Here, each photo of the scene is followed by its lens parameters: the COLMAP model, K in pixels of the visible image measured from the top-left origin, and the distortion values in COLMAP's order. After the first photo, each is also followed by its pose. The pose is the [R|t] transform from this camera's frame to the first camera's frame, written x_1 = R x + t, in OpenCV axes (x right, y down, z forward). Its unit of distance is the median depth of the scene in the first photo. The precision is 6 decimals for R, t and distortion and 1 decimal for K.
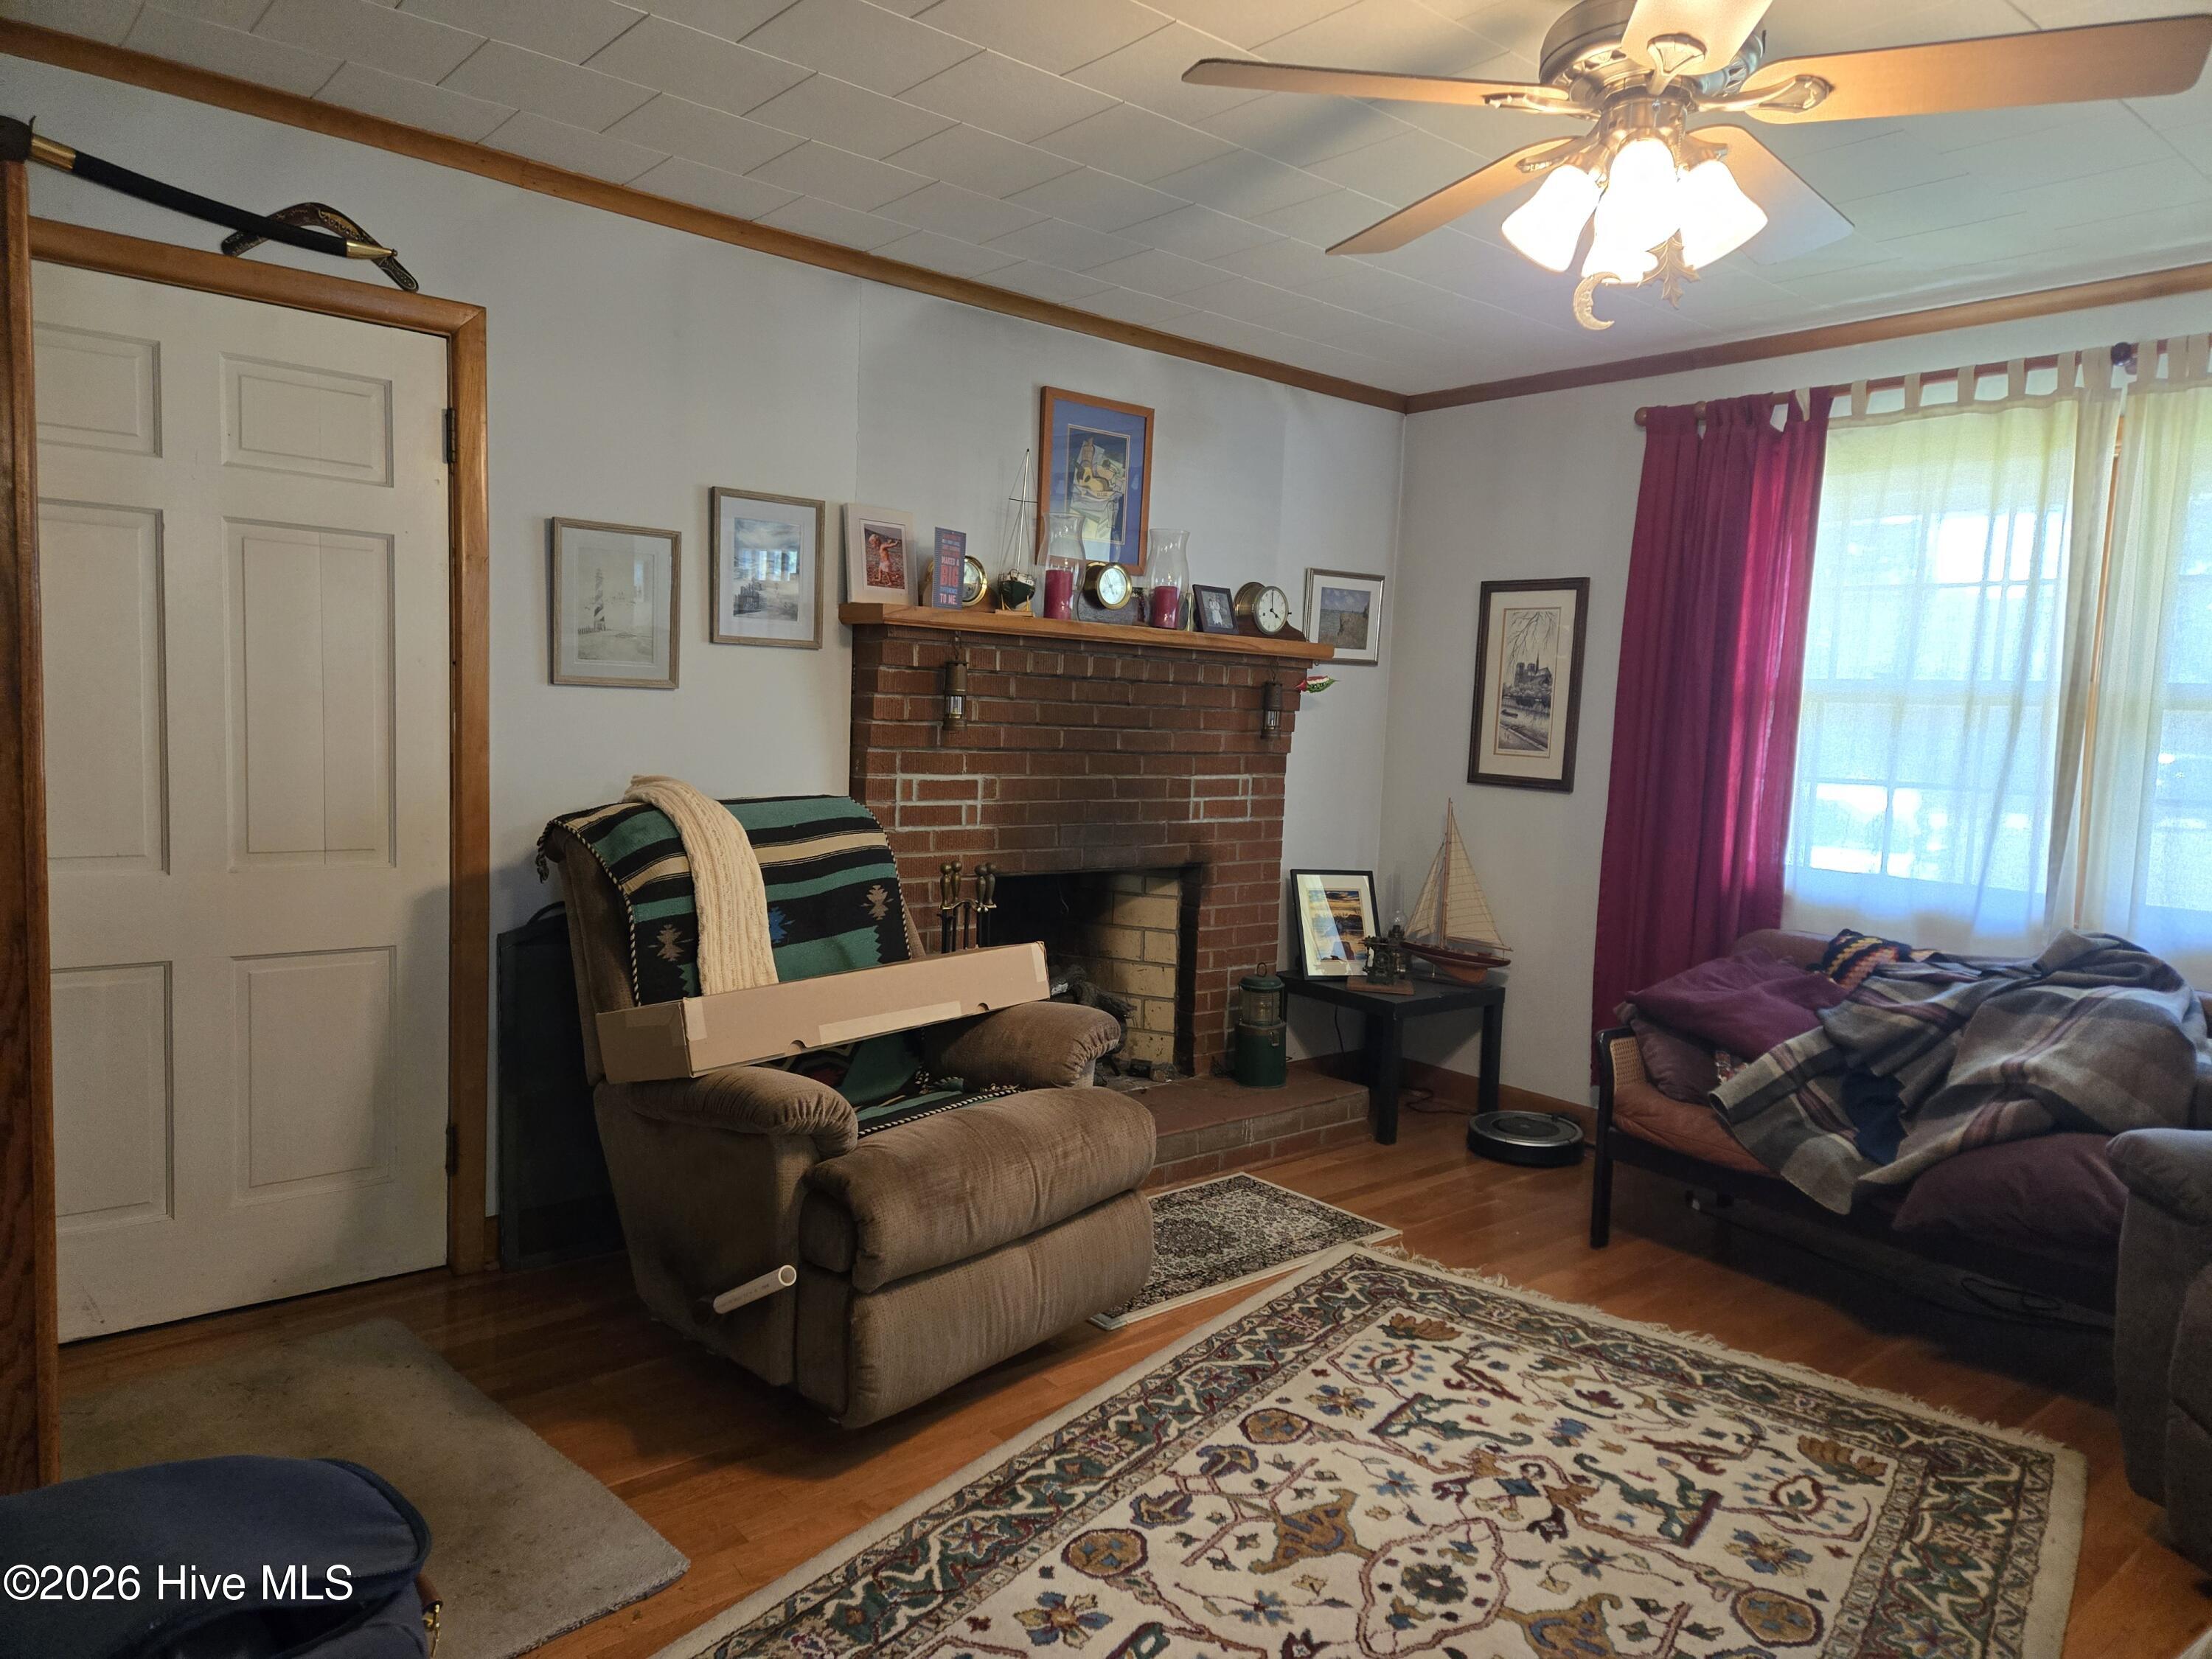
lens RADIAL K [[1466.2, 0, 1109.3], [0, 1466.2, 814.1], [0, 0, 1]] dist [0.084465, -0.070231]
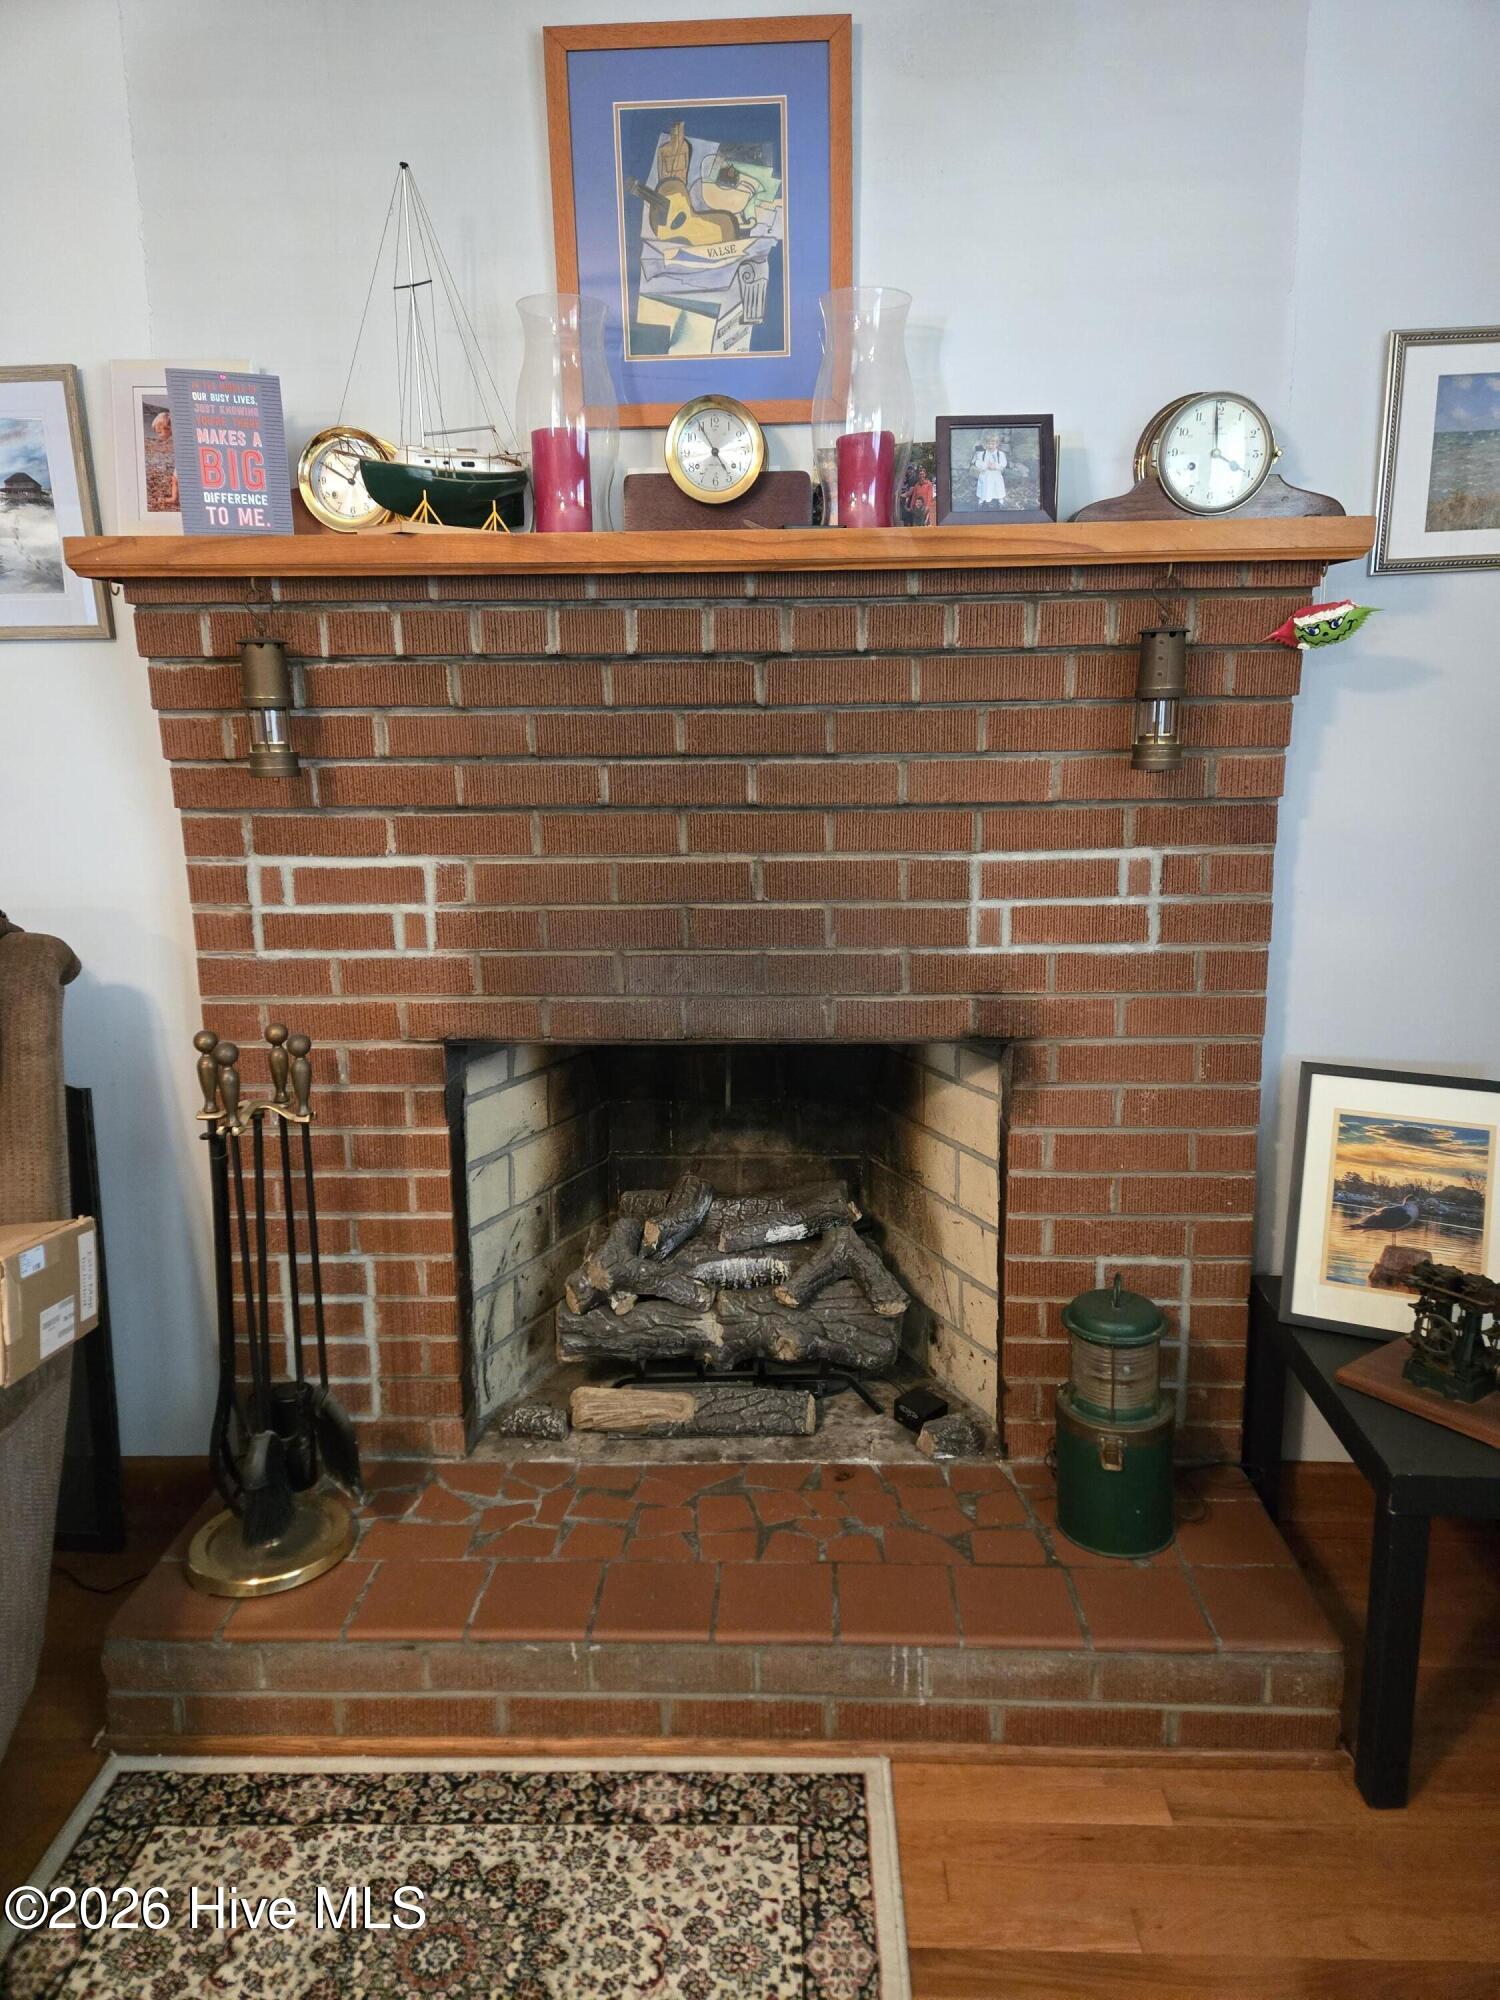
lens RADIAL K [[1325.6, 0, 741.9], [0, 1325.6, 979.9], [0, 0, 1]] dist [0.084465, -0.070231]
pose [[0.734283, 0.078496, -0.674290, 0.304737], [-0.006184, 0.994024, 0.108983, -0.033424], [0.678815, -0.075855, 0.730381, 0.668418]]
